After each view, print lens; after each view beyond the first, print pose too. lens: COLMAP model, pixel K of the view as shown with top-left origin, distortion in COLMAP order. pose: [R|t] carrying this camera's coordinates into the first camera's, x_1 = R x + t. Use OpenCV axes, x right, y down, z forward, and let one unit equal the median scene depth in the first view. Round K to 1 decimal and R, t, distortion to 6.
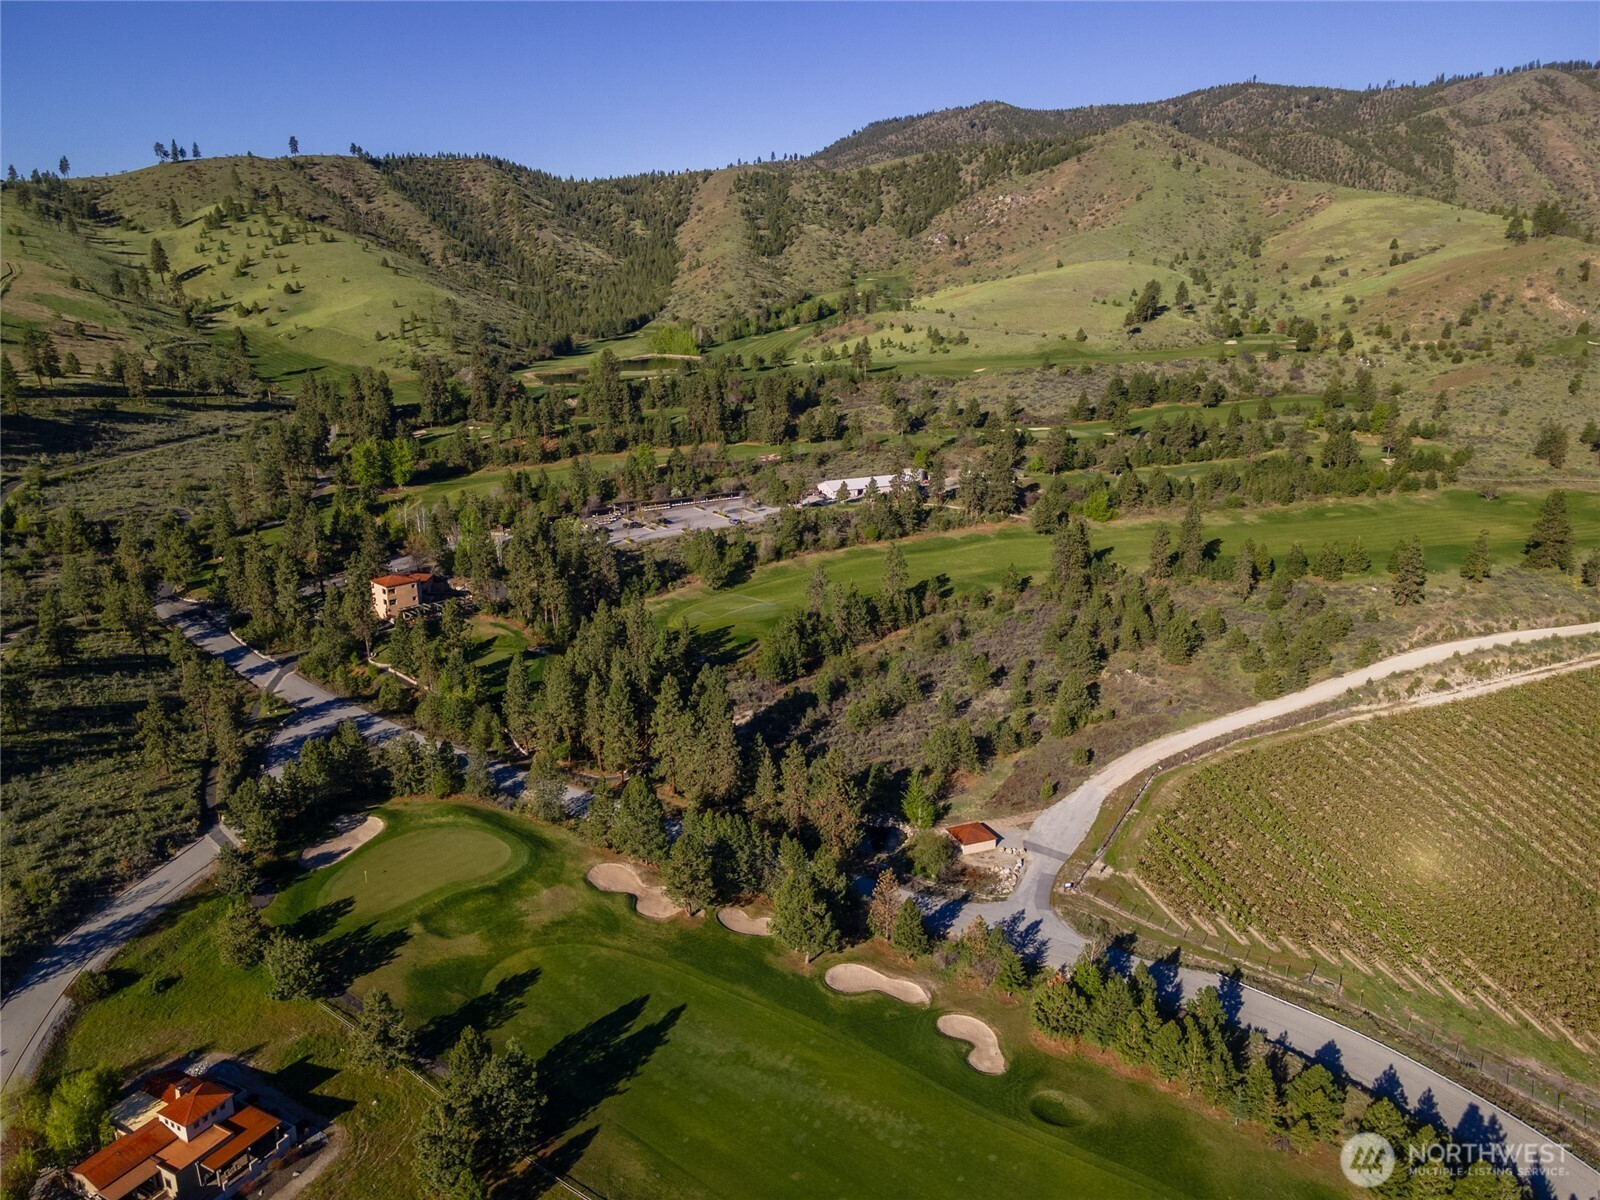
lens RADIAL K [[1165.0, 0, 790.7], [0, 1165.0, 602.8], [0, 0, 1]] dist [0.017181, 0.050587]
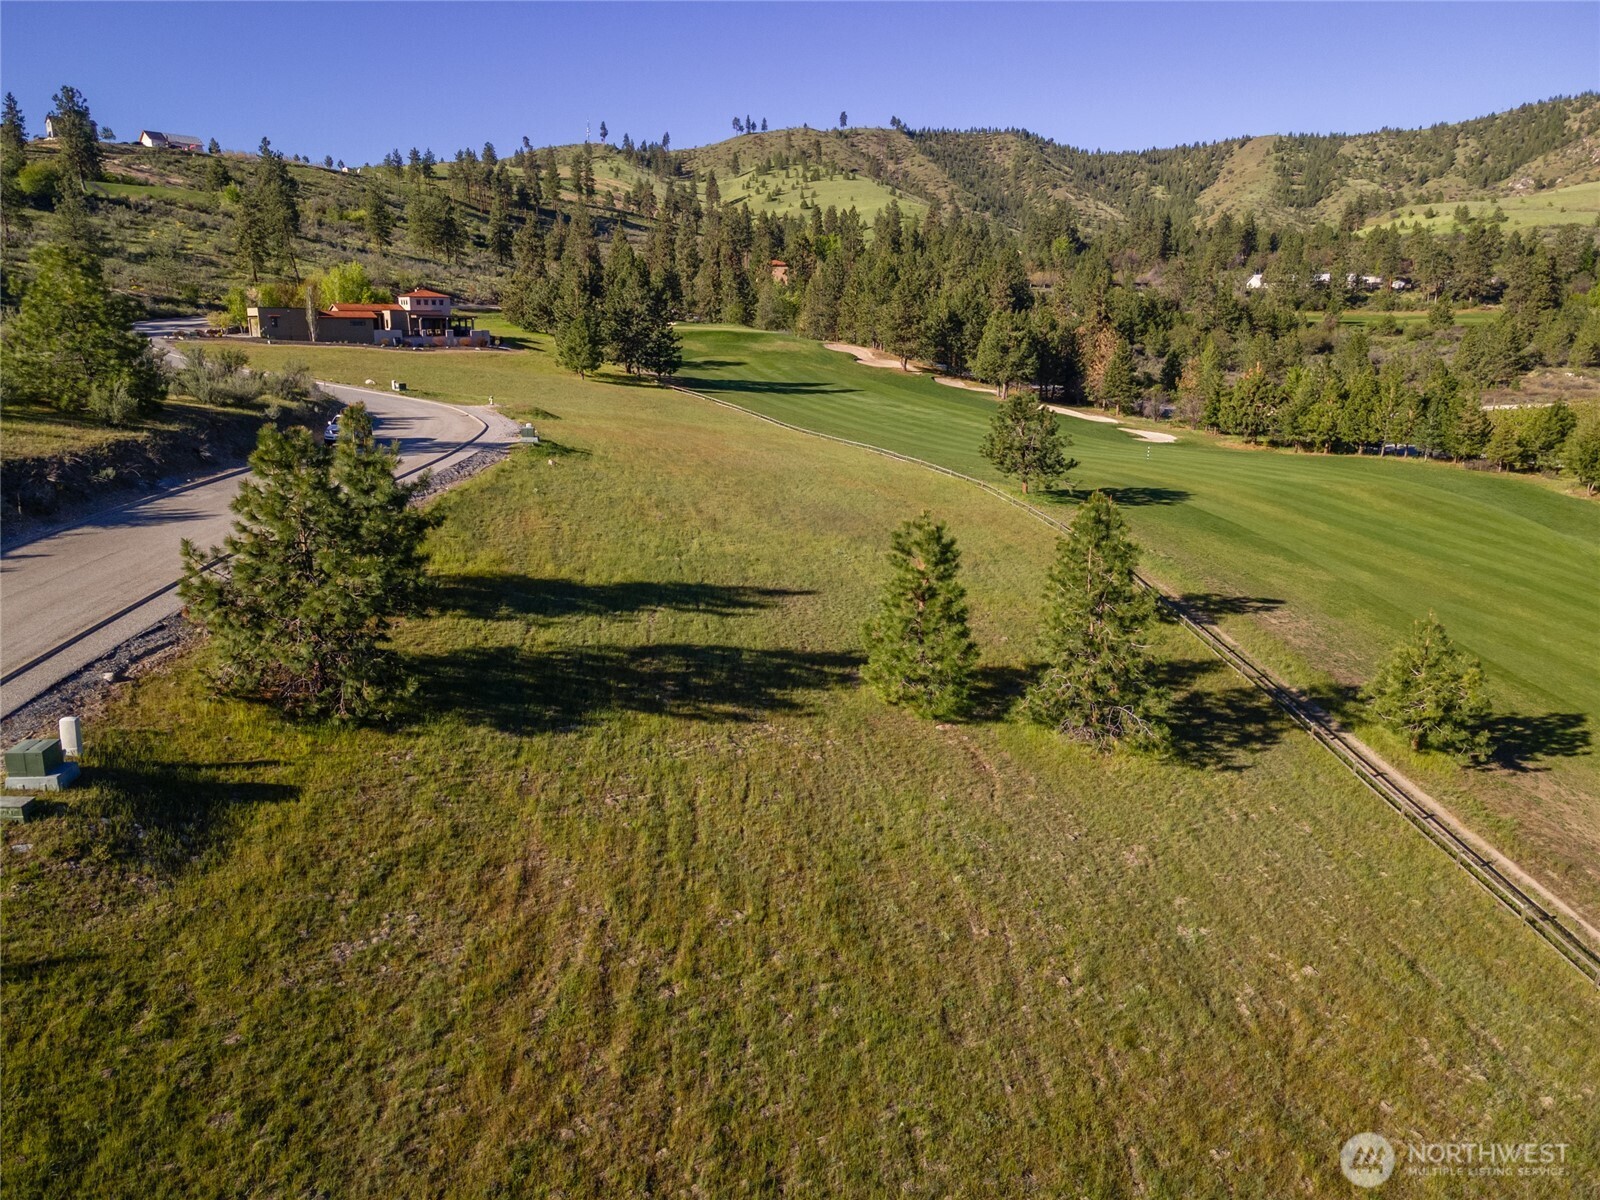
lens RADIAL K [[1159.8, 0, 784.1], [0, 1159.8, 596.1], [0, 0, 1]] dist [0.027413, 0.020621]
pose [[0.896556, 0.109571, -0.429165, 0.048992], [-0.133264, 0.990754, -0.025447, 0.088760], [0.422408, 0.080007, 0.902868, 0.009951]]
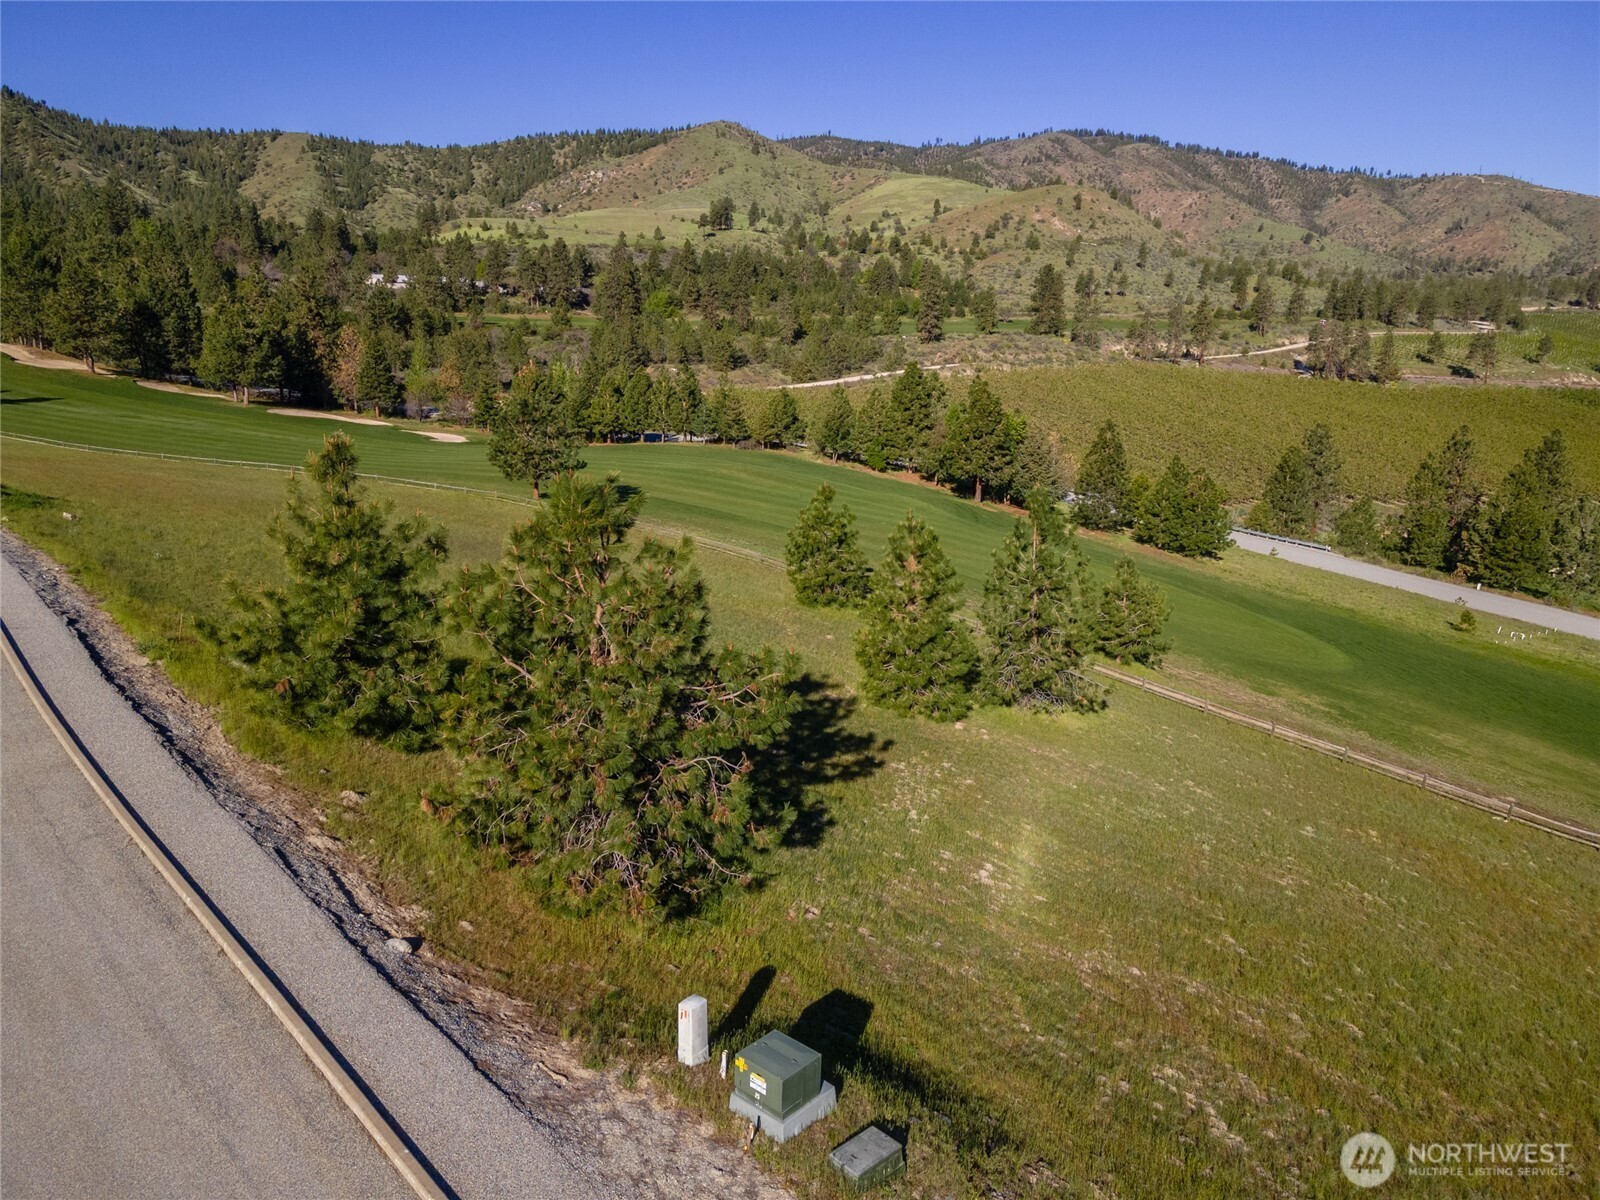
lens RADIAL K [[1160.8, 0, 778.4], [0, 1160.8, 567.3], [0, 0, 1]] dist [0.072480, 0.006499]
pose [[0.955378, -0.047609, 0.291523, 0.022154], [0.071804, 0.994754, -0.072860, 0.088547], [-0.286525, 0.090542, 0.953785, 0.011620]]
